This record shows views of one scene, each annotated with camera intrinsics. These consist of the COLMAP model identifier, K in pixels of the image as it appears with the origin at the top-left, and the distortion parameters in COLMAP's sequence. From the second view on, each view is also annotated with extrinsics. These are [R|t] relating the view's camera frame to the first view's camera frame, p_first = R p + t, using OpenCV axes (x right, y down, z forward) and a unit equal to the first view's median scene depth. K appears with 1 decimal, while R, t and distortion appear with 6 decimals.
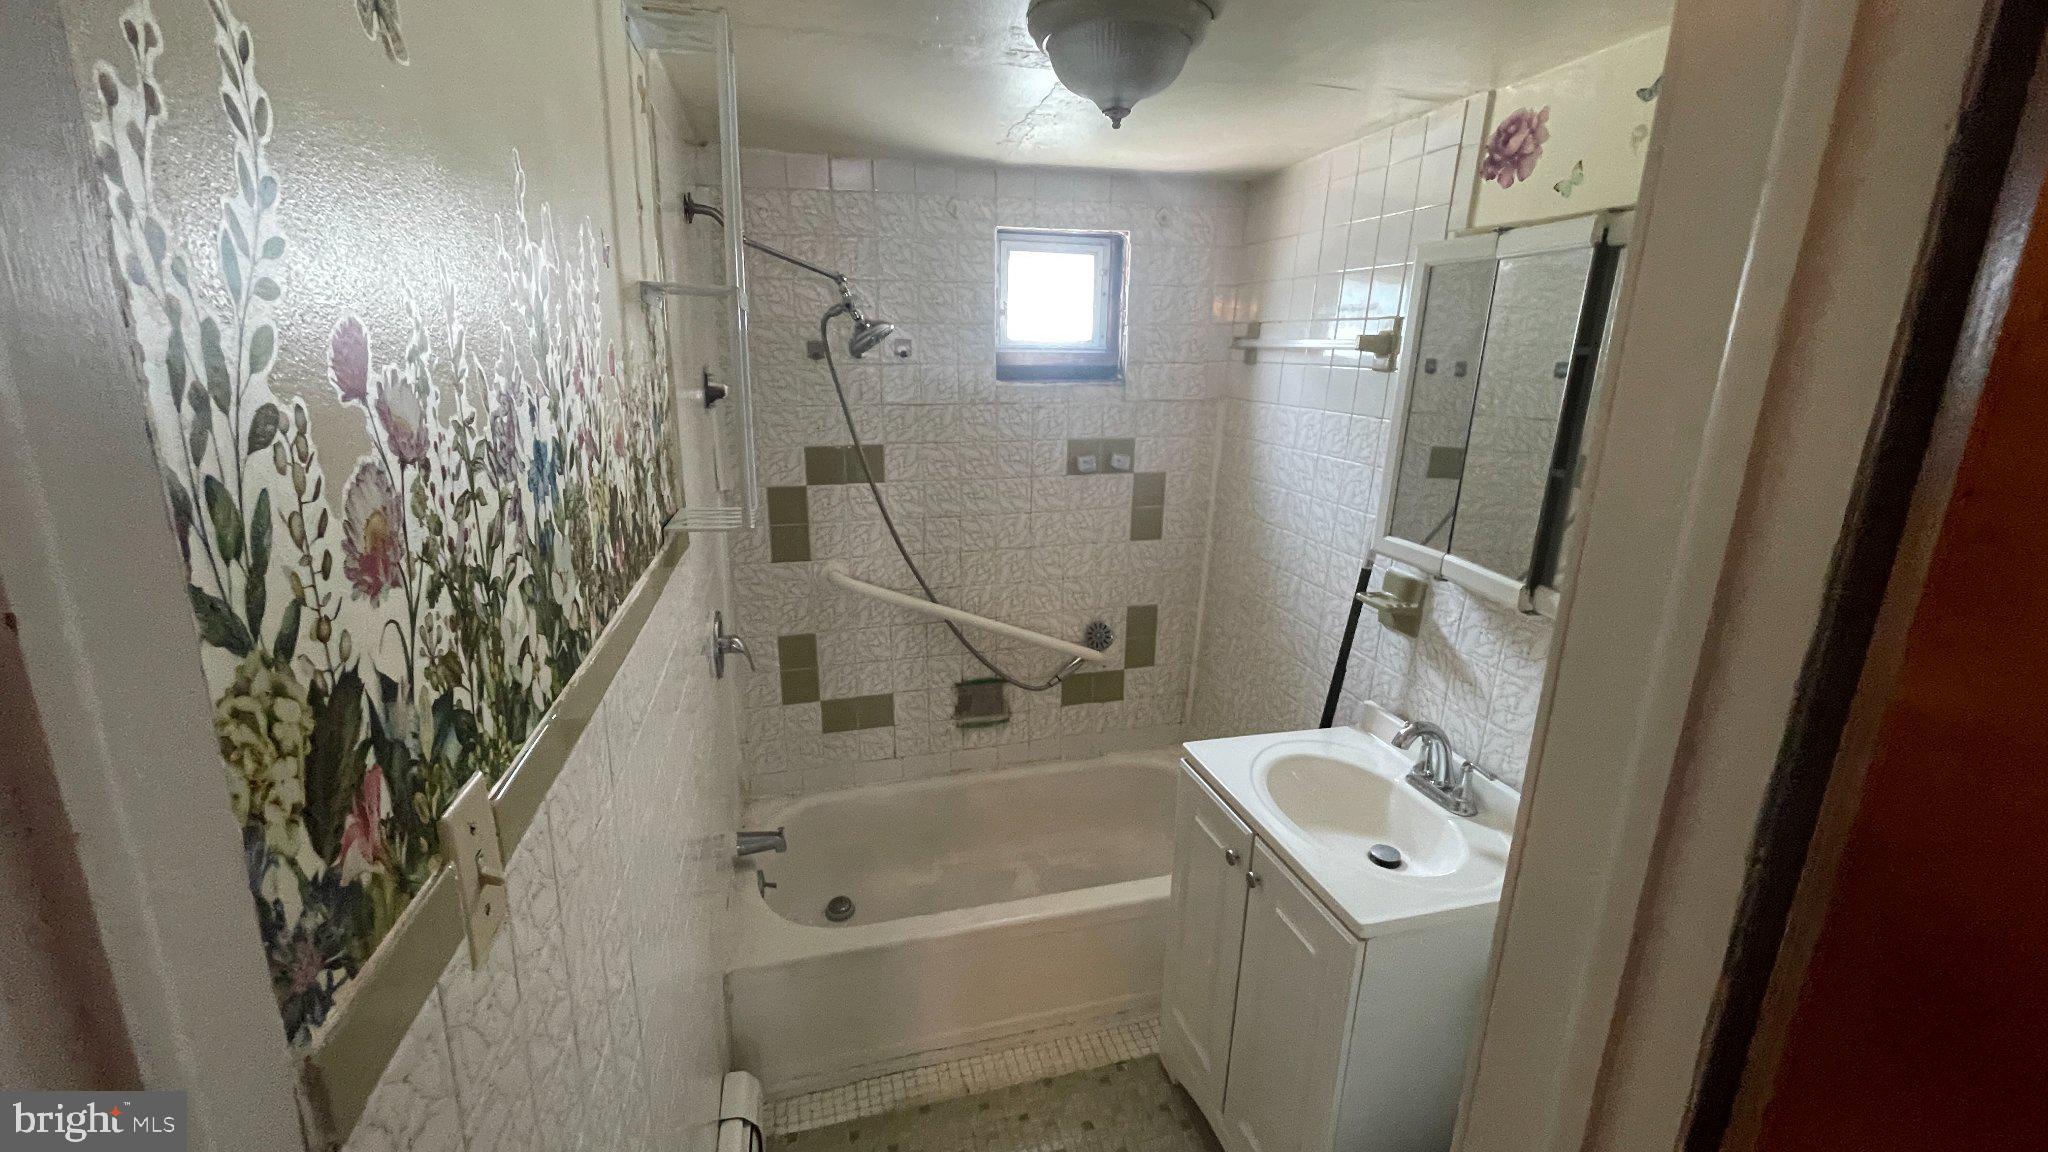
lens RADIAL K [[830.9, 0, 1013.2], [0, 830.9, 581.3], [0, 0, 1]] dist [-0.003680, 0.000657]
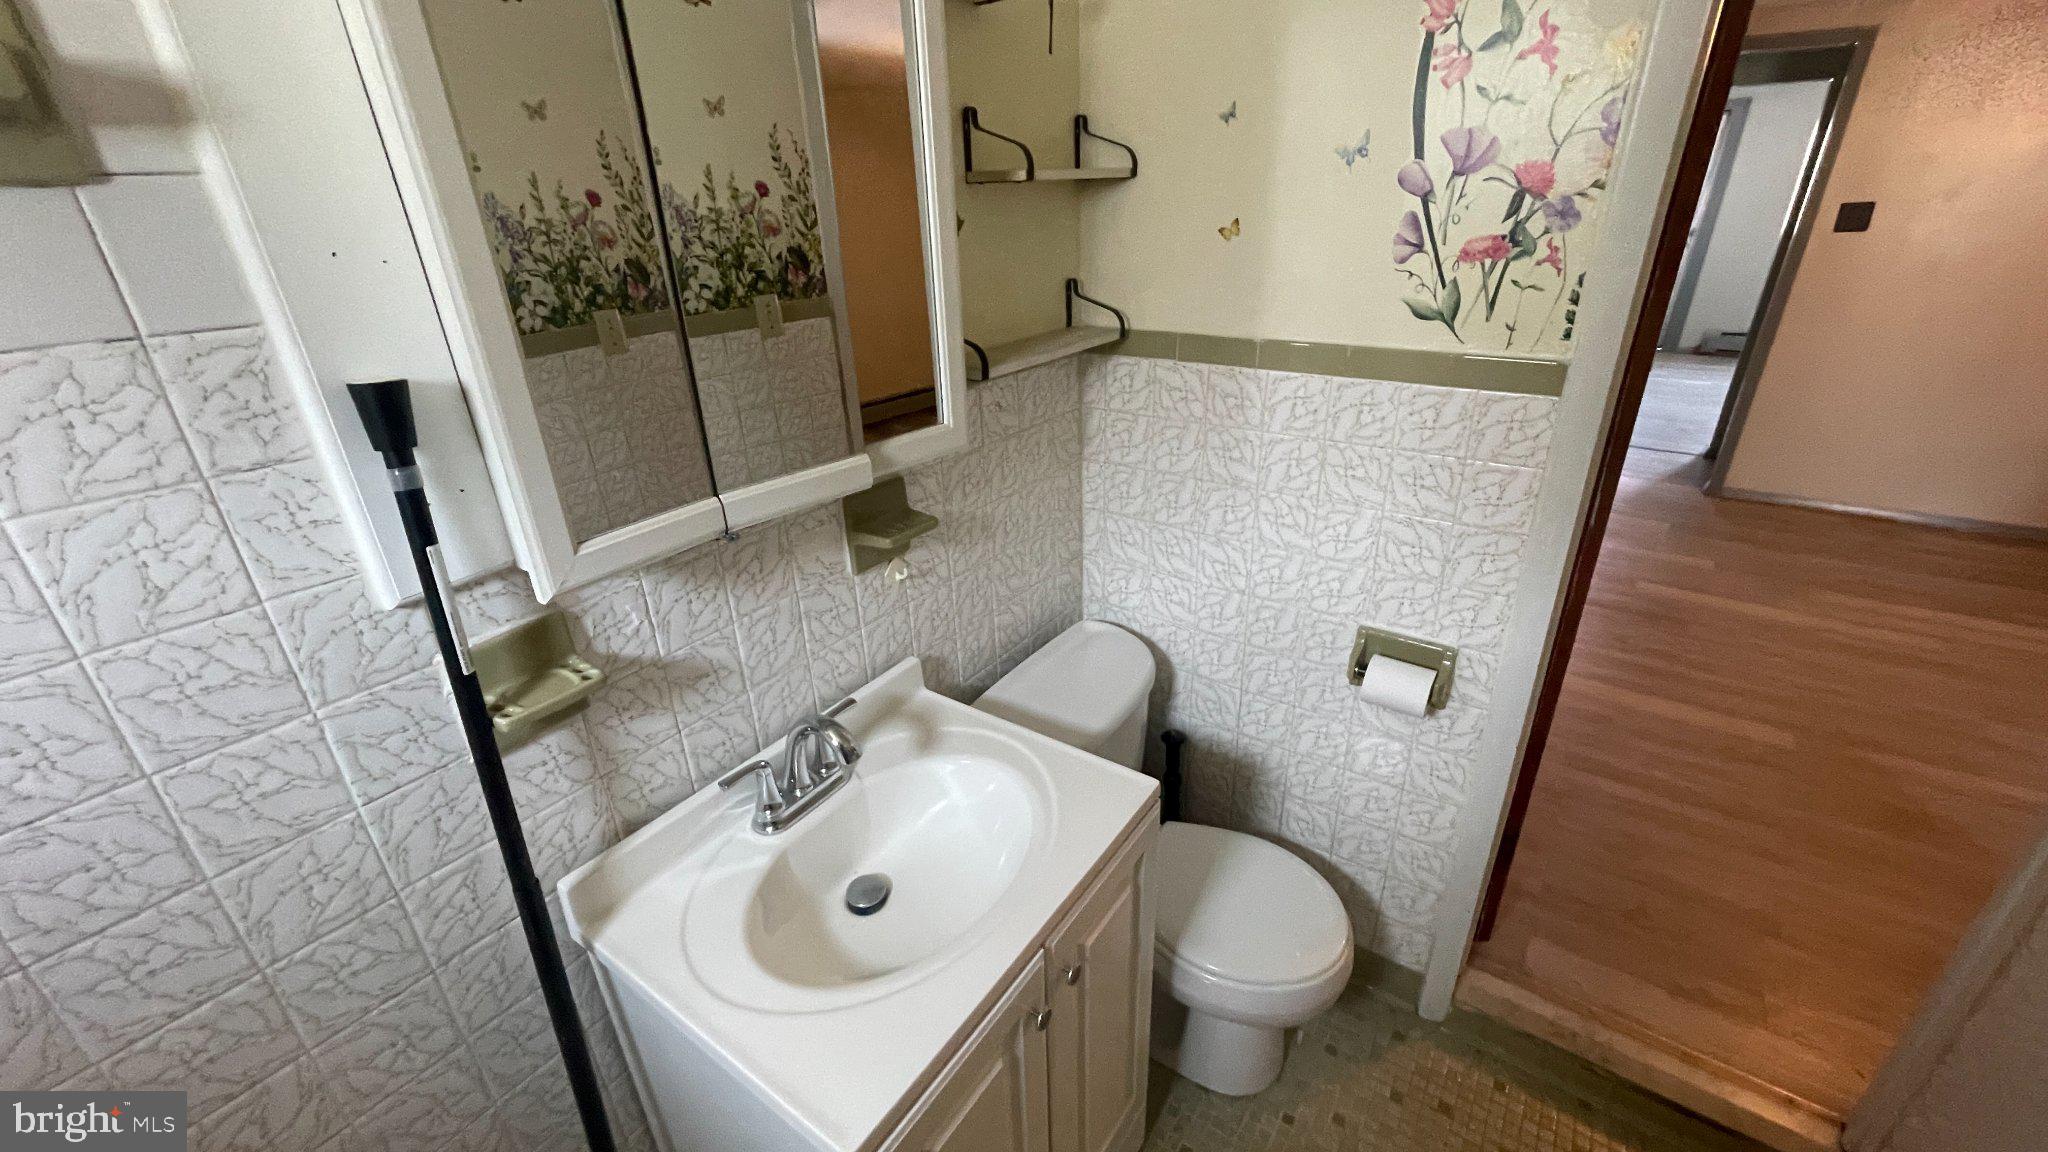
lens RADIAL K [[830.9, 0, 1013.2], [0, 830.9, 581.3], [0, 0, 1]] dist [-0.003680, 0.000657]
pose [[-0.650610, -0.329487, 0.684211, -0.047748], [0.209947, 0.787820, 0.579018, -0.338260], [-0.729814, 0.520363, -0.443389, 1.355037]]
